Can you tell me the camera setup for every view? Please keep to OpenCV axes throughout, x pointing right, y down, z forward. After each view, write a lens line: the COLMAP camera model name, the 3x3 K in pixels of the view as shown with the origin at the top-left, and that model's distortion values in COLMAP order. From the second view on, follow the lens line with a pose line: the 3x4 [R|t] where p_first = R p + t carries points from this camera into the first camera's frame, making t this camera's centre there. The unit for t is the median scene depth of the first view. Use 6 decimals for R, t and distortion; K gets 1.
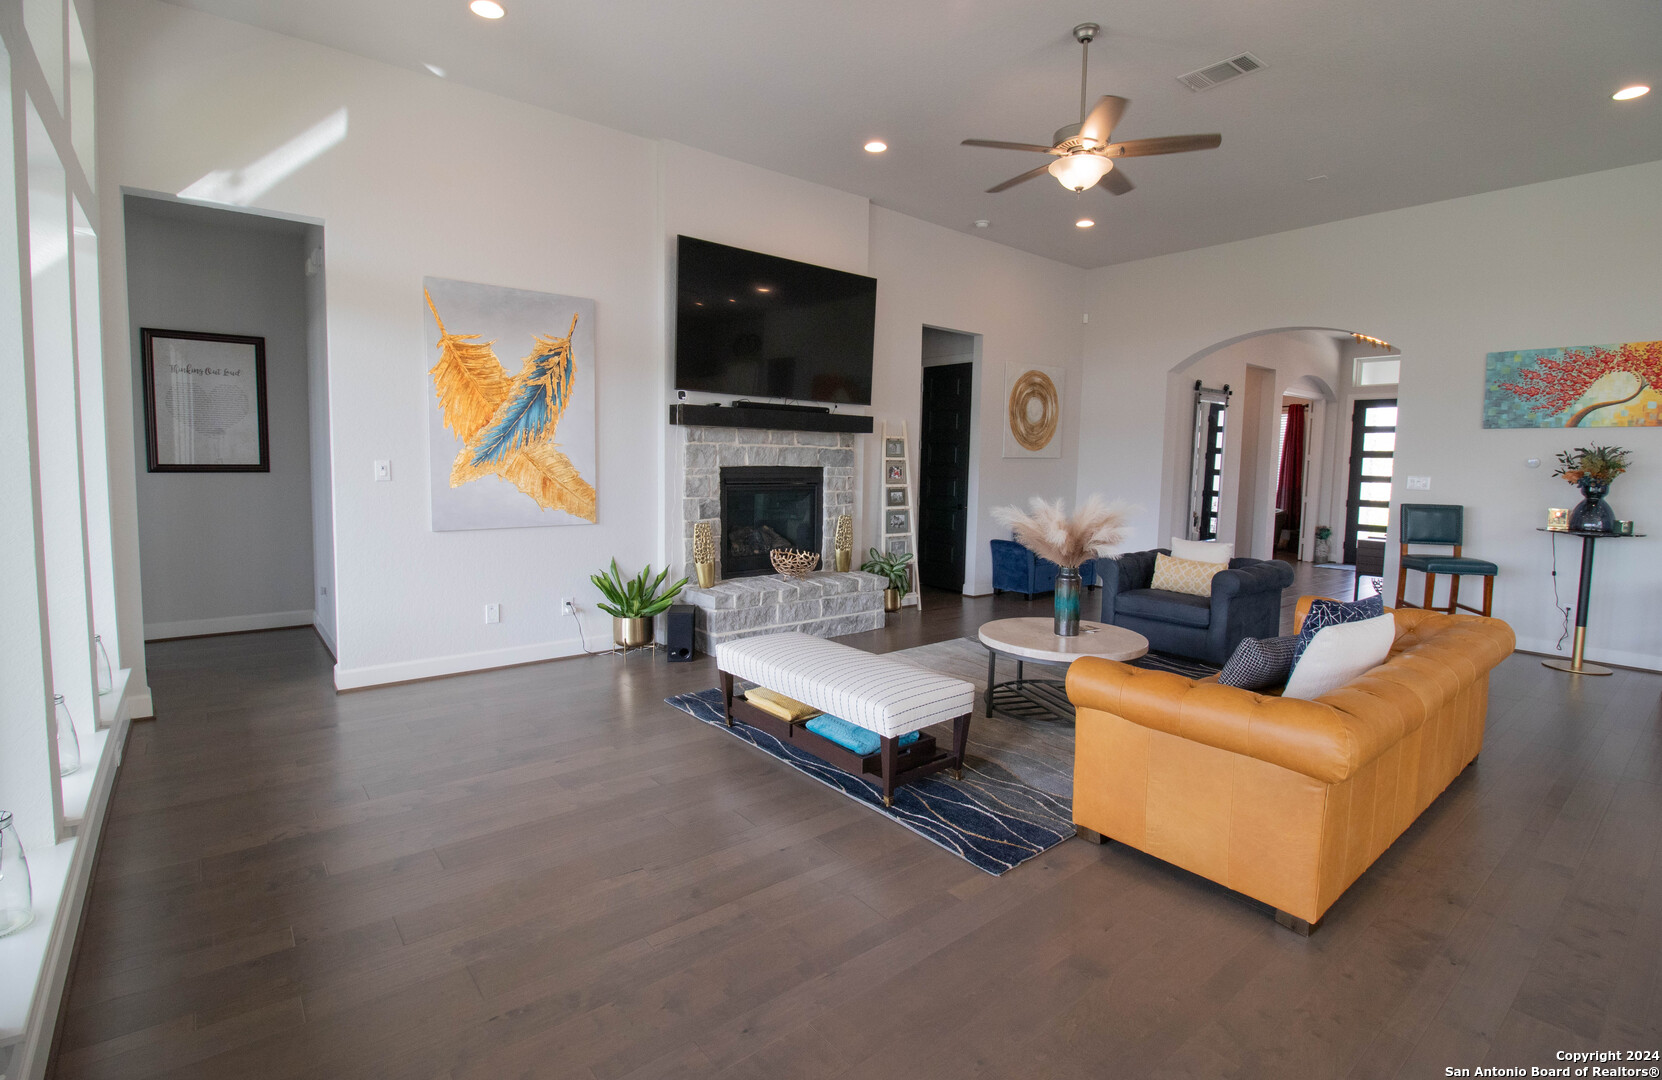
lens RADIAL K [[772.1, 0, 843.3], [0, 772.1, 519.4], [0, 0, 1]] dist [0.000675, -0.013885]
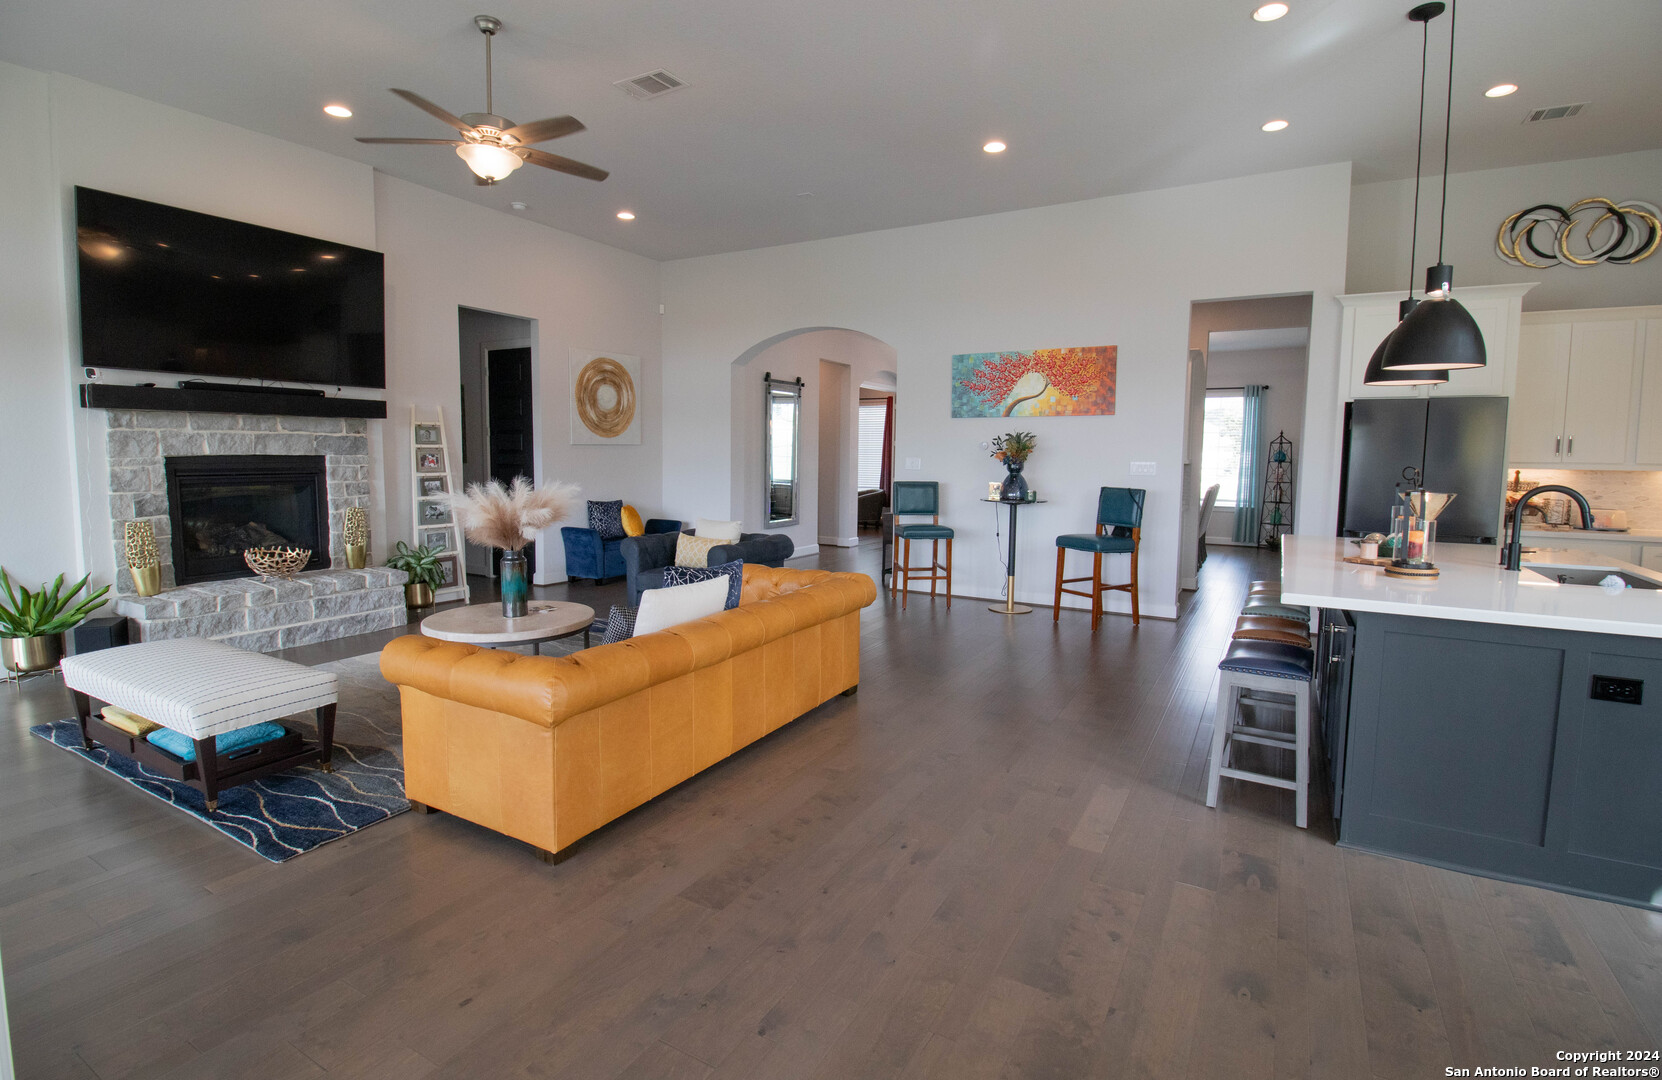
lens RADIAL K [[772.1, 0, 843.3], [0, 772.1, 519.4], [0, 0, 1]] dist [0.000675, -0.013885]
pose [[0.933347, -0.039375, 0.356809, 0.245478], [0.034014, 0.999195, 0.021288, 0.010477], [-0.357360, -0.007733, 0.933935, -0.081441]]
